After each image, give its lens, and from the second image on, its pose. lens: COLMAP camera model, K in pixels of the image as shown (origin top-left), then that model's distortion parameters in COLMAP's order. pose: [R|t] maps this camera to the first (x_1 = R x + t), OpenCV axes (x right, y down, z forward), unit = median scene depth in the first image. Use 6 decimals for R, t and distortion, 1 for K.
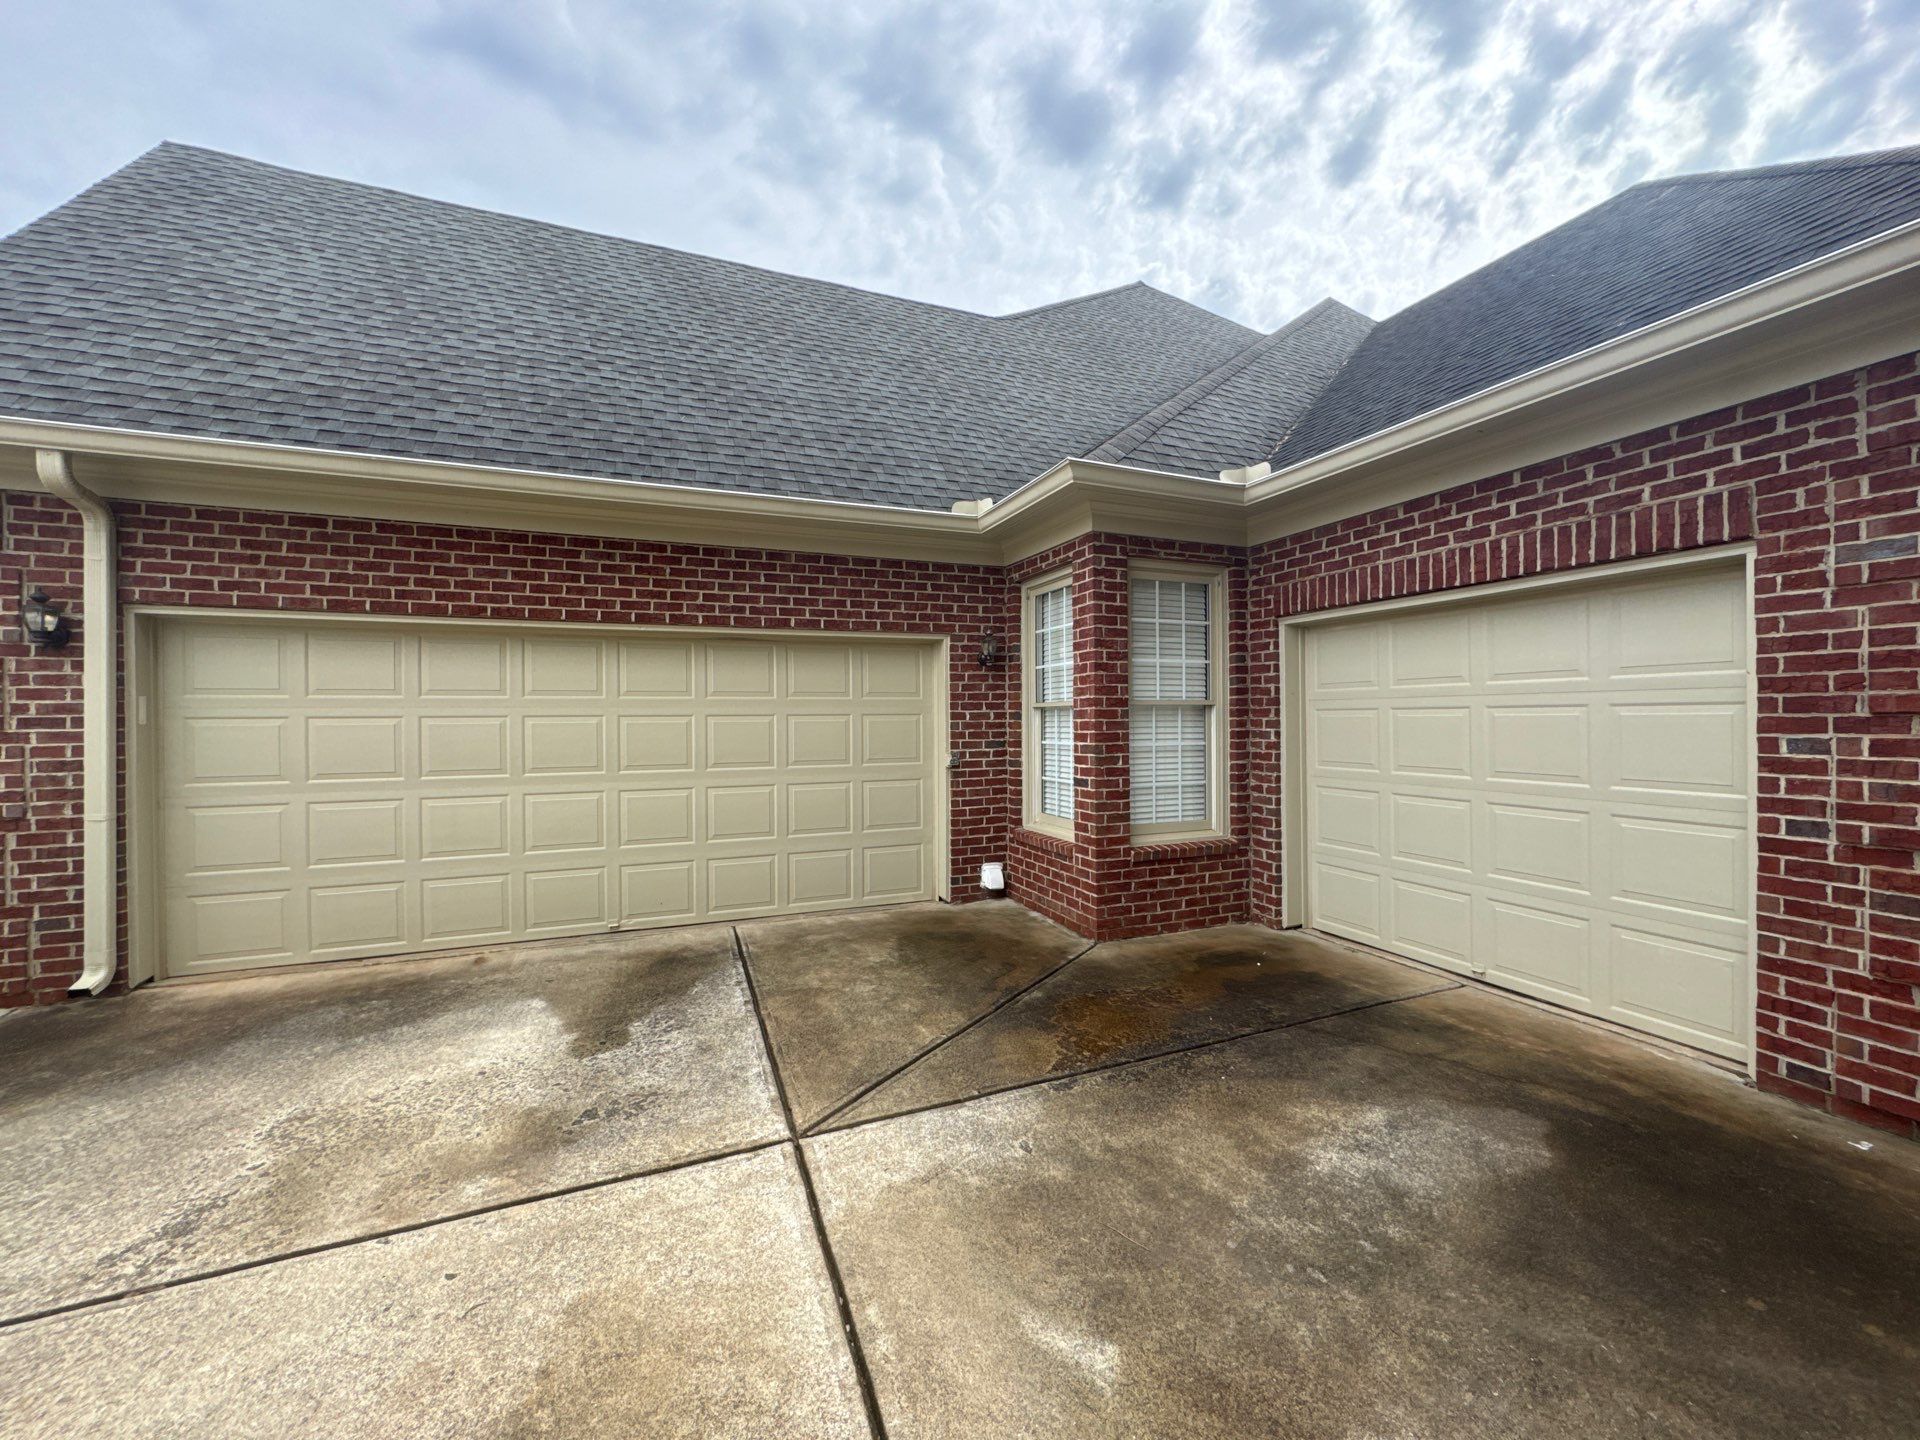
lens RADIAL K [[767.9, 0, 960.0], [0, 767.9, 720.0], [0, 0, 1]] dist [-0.002776, 0.000553]
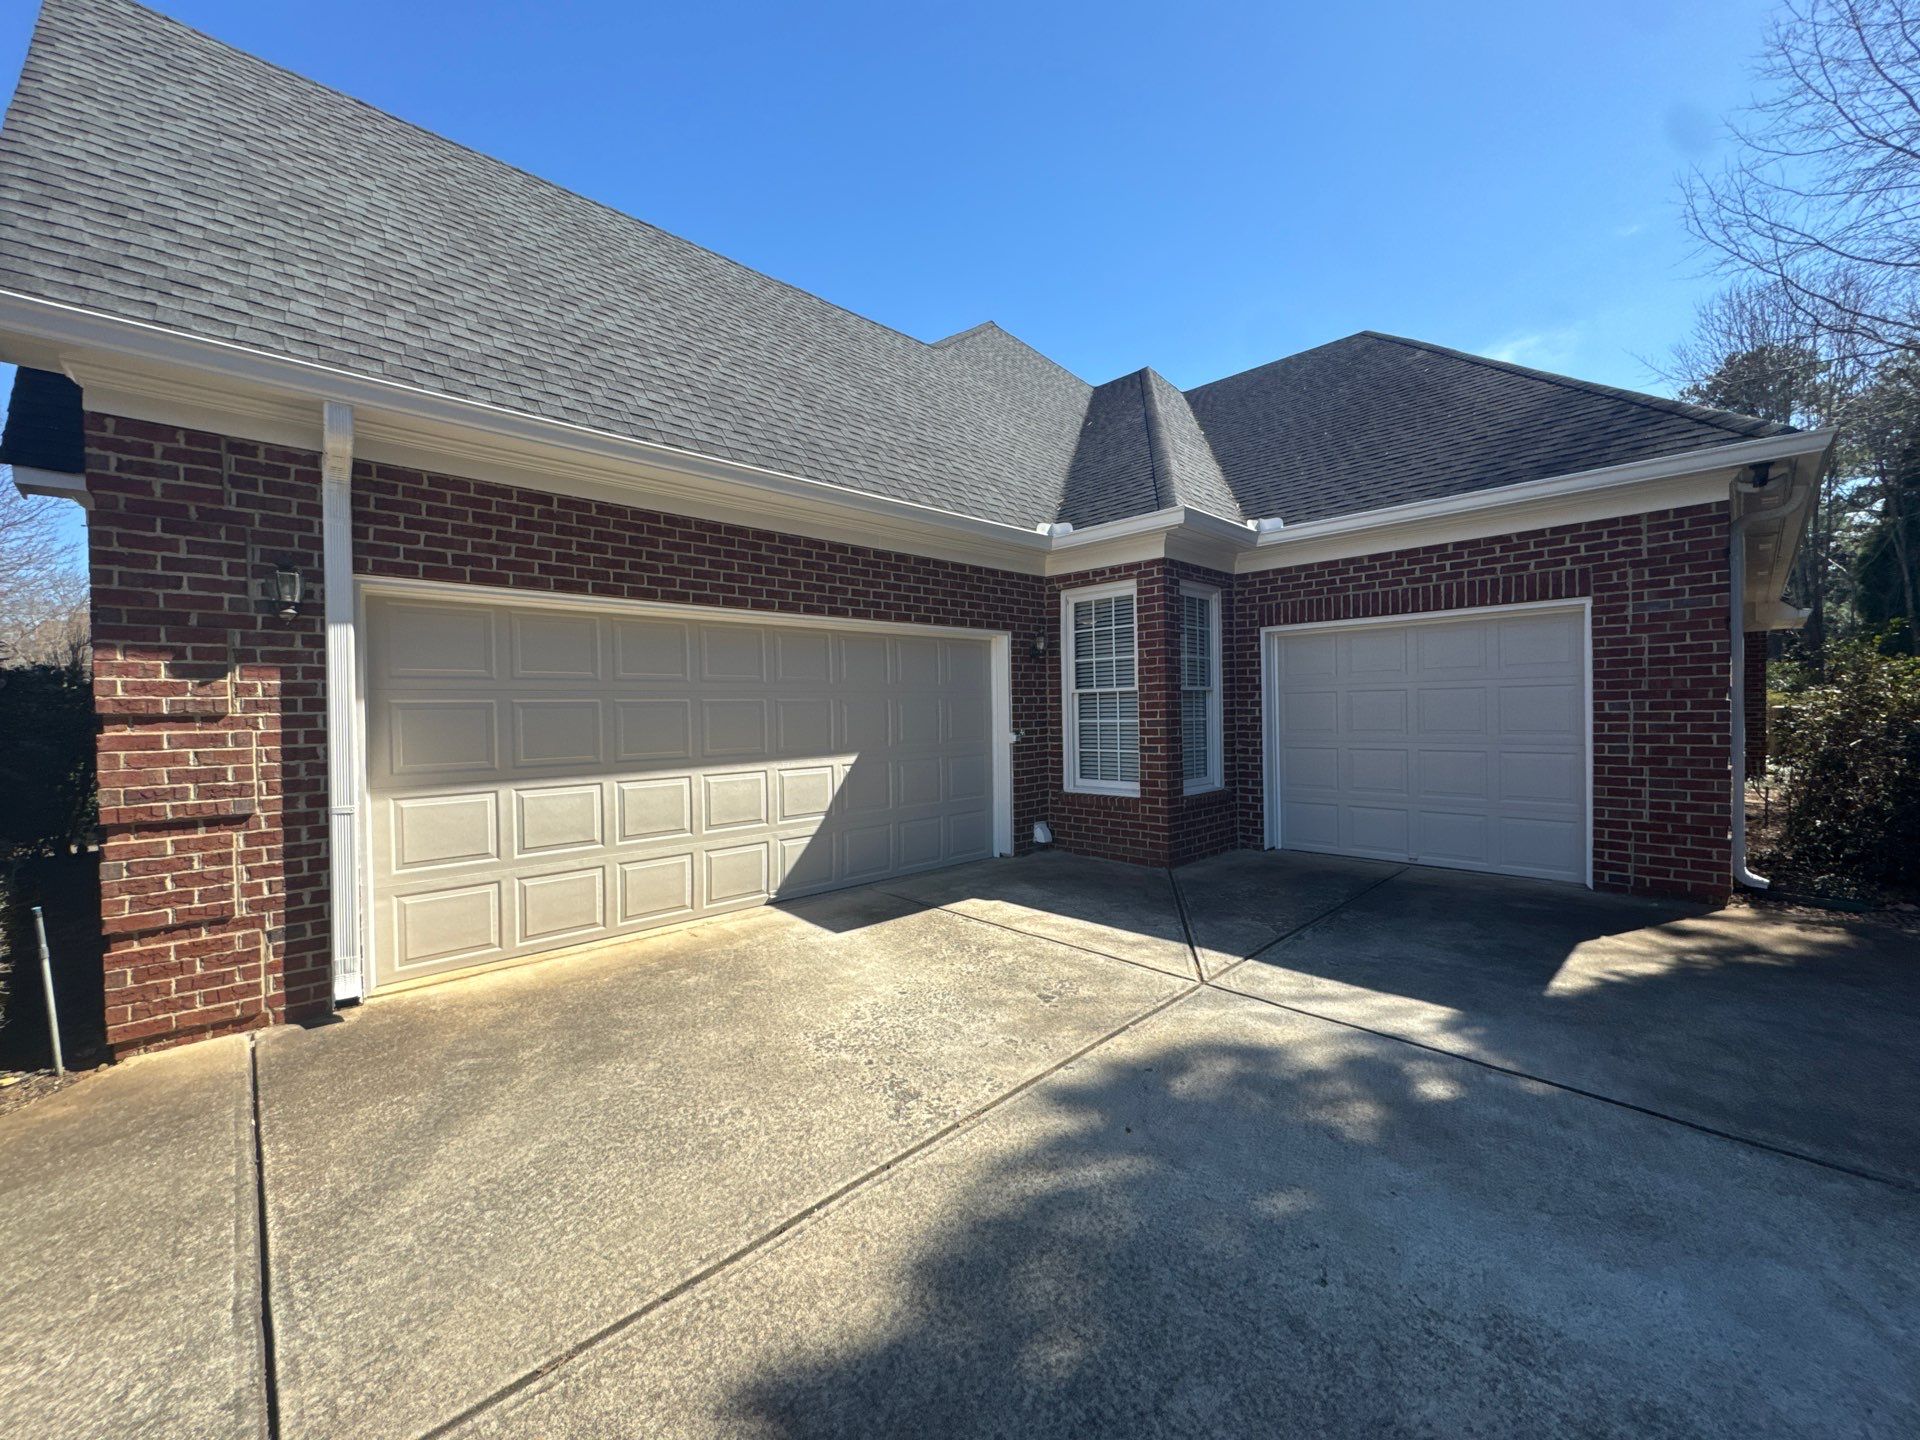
lens RADIAL K [[767.9, 0, 960.0], [0, 767.9, 720.0], [0, 0, 1]] dist [-0.002776, 0.000553]
pose [[0.927313, -0.013989, 0.374026, -0.769846], [0.012322, 0.999901, 0.006847, 0.023485], [-0.374084, -0.001740, 0.927393, -0.108537]]
